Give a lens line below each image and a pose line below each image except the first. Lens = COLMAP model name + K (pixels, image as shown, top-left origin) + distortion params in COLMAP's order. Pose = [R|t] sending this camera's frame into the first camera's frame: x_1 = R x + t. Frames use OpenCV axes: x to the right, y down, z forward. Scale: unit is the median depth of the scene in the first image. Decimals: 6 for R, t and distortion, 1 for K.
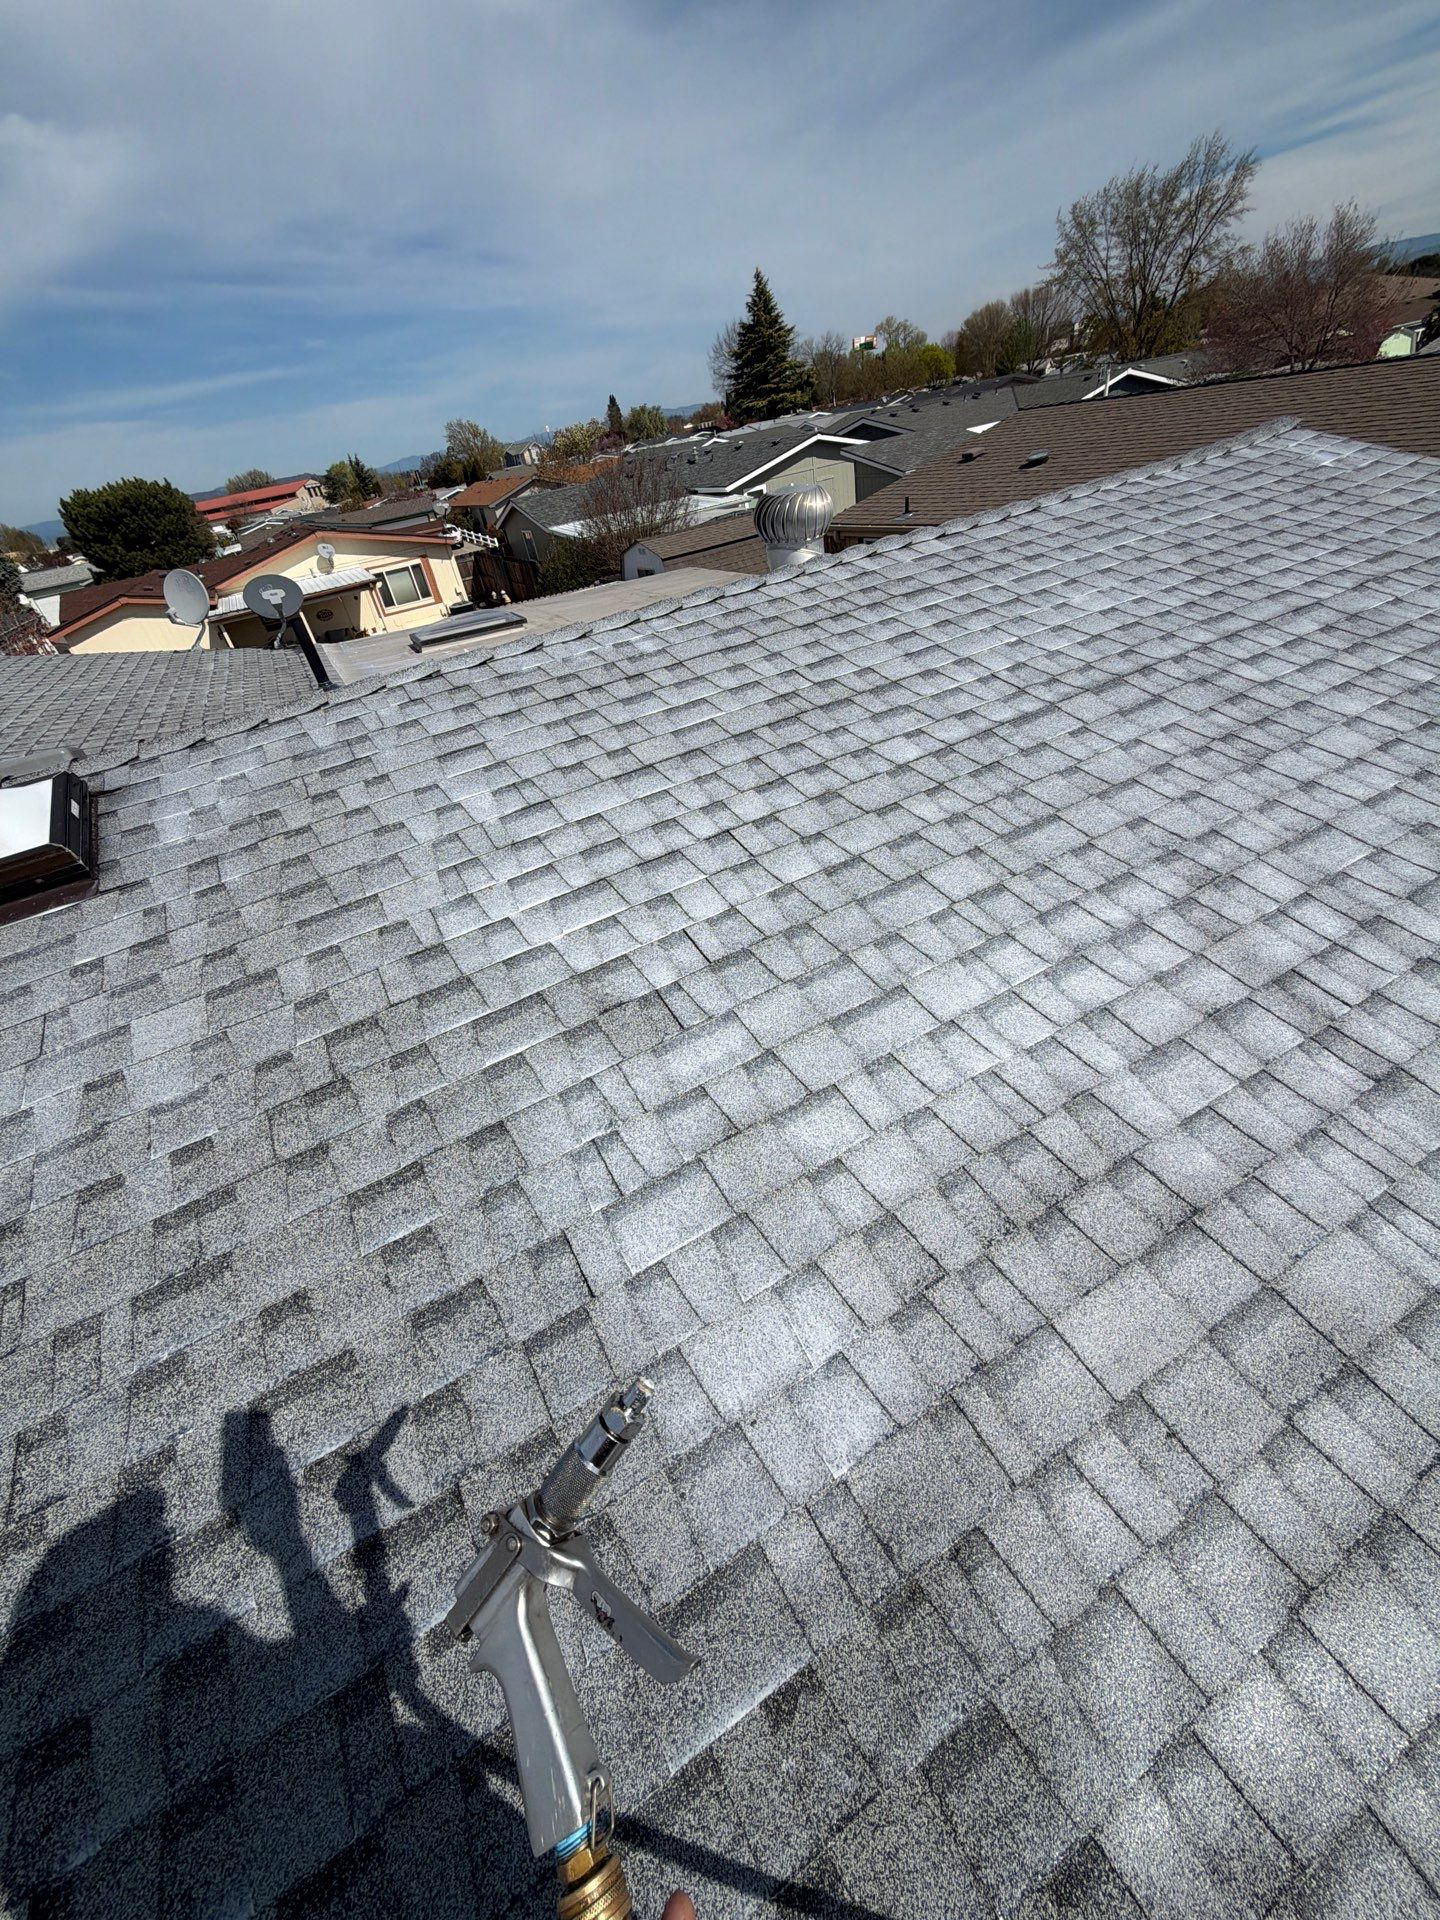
lens RADIAL K [[762.7, 0, 724.6], [0, 762.7, 957.6], [0, 0, 1]] dist [0.000670, -0.000560]
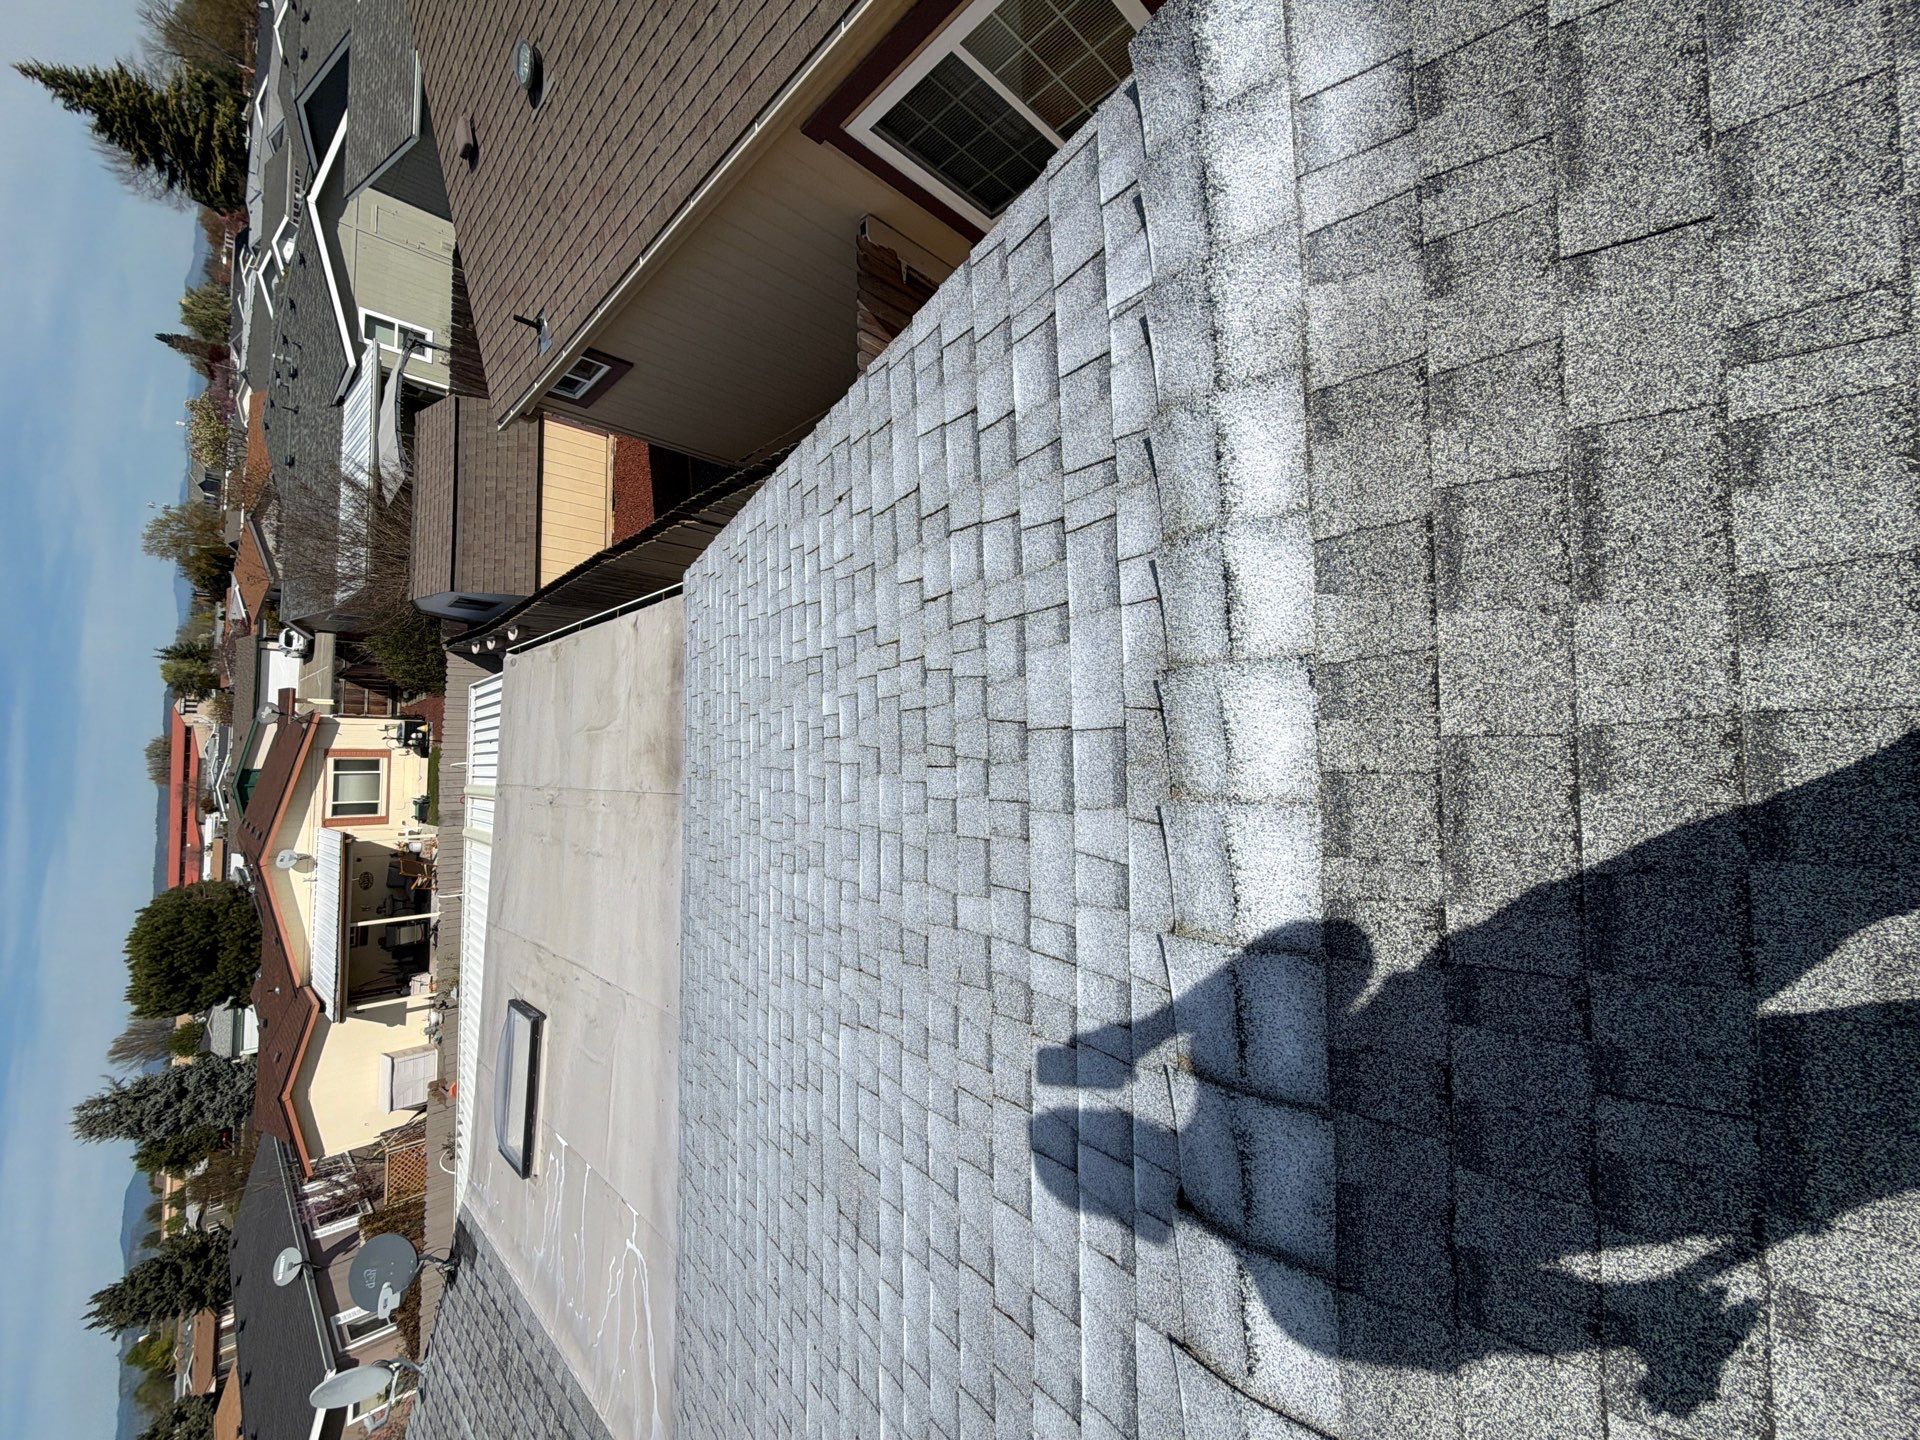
lens RADIAL K [[762.7, 0, 960.7], [0, 762.7, 717.8], [0, 0, 1]] dist [0.000670, -0.000560]
pose [[0.441692, -0.880848, -0.170336, 0.978410], [0.886553, 0.399410, 0.233441, -1.355179], [-0.137592, -0.254121, 0.957335, 1.293722]]
